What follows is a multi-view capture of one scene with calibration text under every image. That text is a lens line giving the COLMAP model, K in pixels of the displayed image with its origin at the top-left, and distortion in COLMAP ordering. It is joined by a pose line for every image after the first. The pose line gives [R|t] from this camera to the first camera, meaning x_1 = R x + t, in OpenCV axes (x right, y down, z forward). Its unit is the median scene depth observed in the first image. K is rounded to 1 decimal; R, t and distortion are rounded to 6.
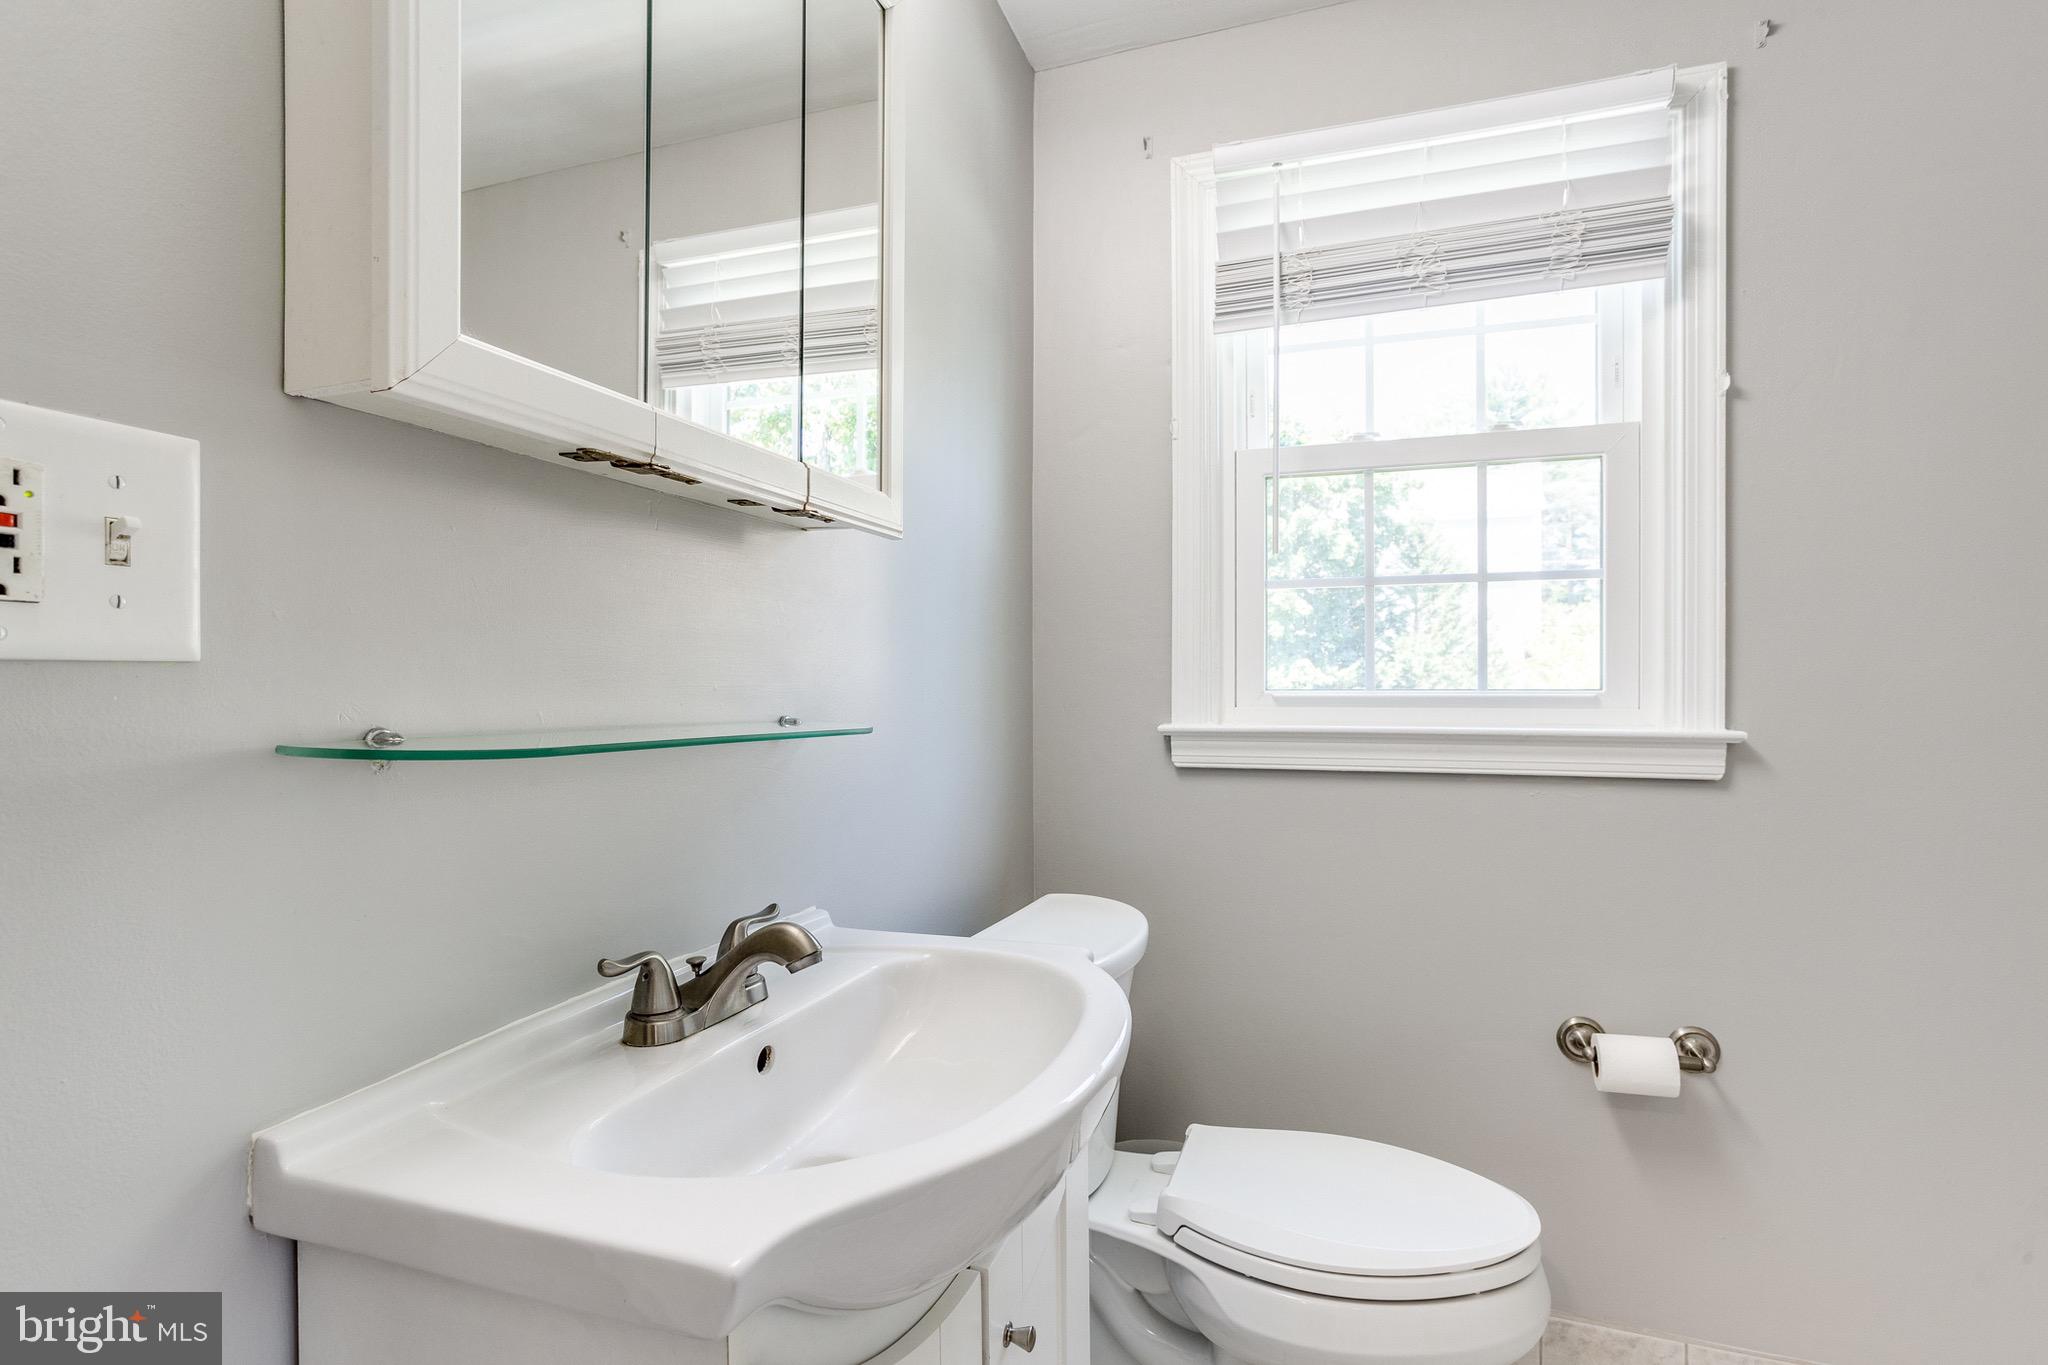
lens RADIAL K [[1048.0, 0, 1024.0], [0, 1048.0, 682.5], [0, 0, 1]] dist [-0.000656, 0.000014]
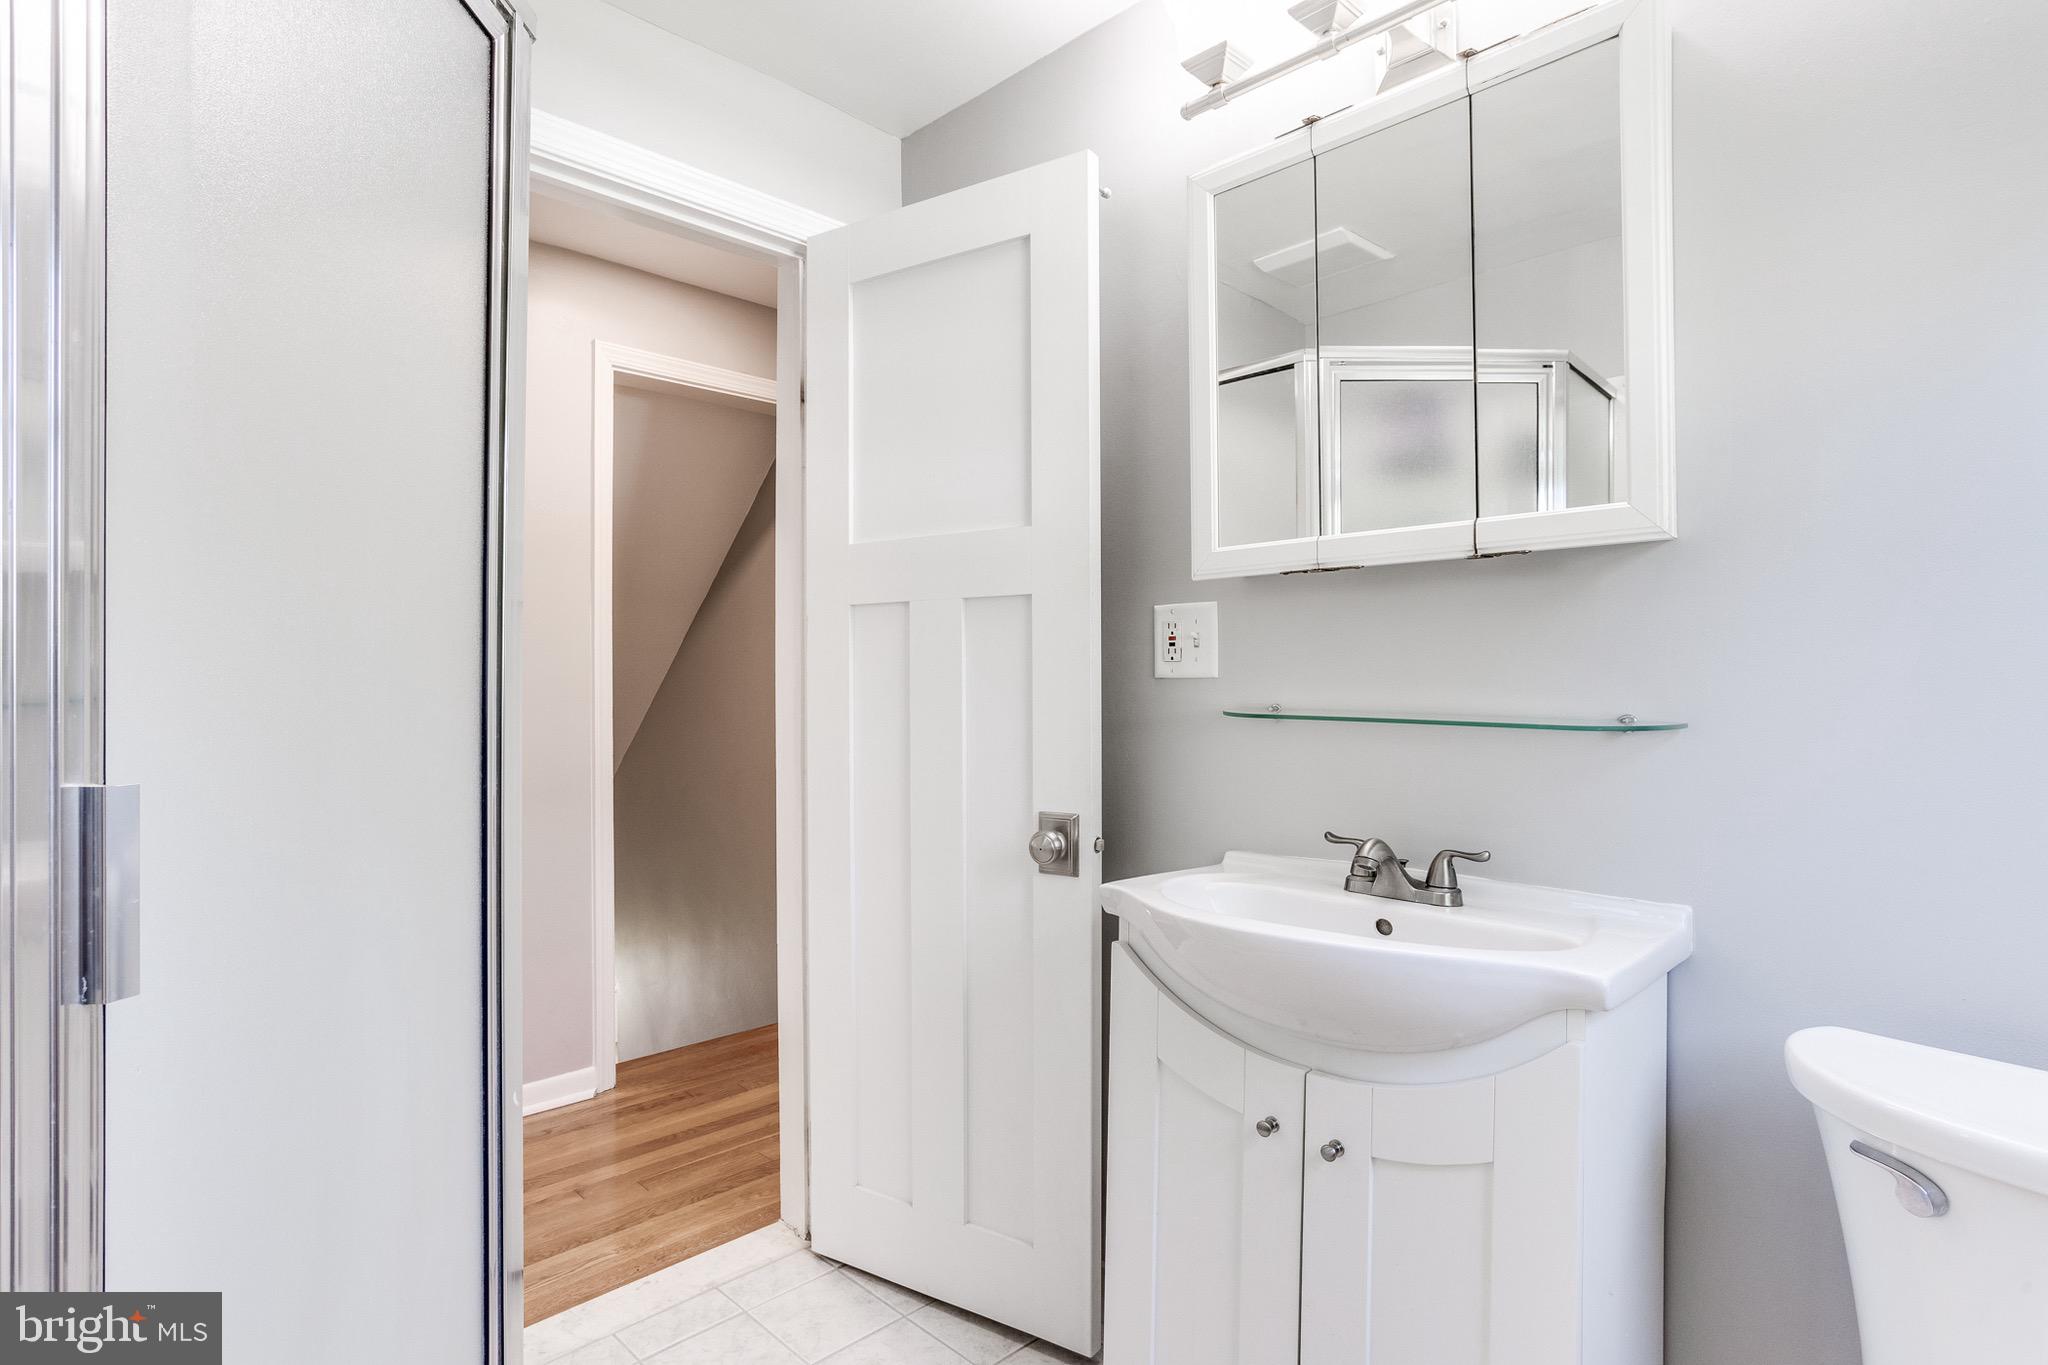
lens RADIAL K [[1048.0, 0, 1024.0], [0, 1048.0, 682.5], [0, 0, 1]] dist [-0.000656, 0.000014]
pose [[-0.444472, -0.001558, -0.895792, 1.527987], [0.007213, 0.999960, -0.005318, 0.002402], [0.895764, -0.008825, -0.444443, 1.363505]]
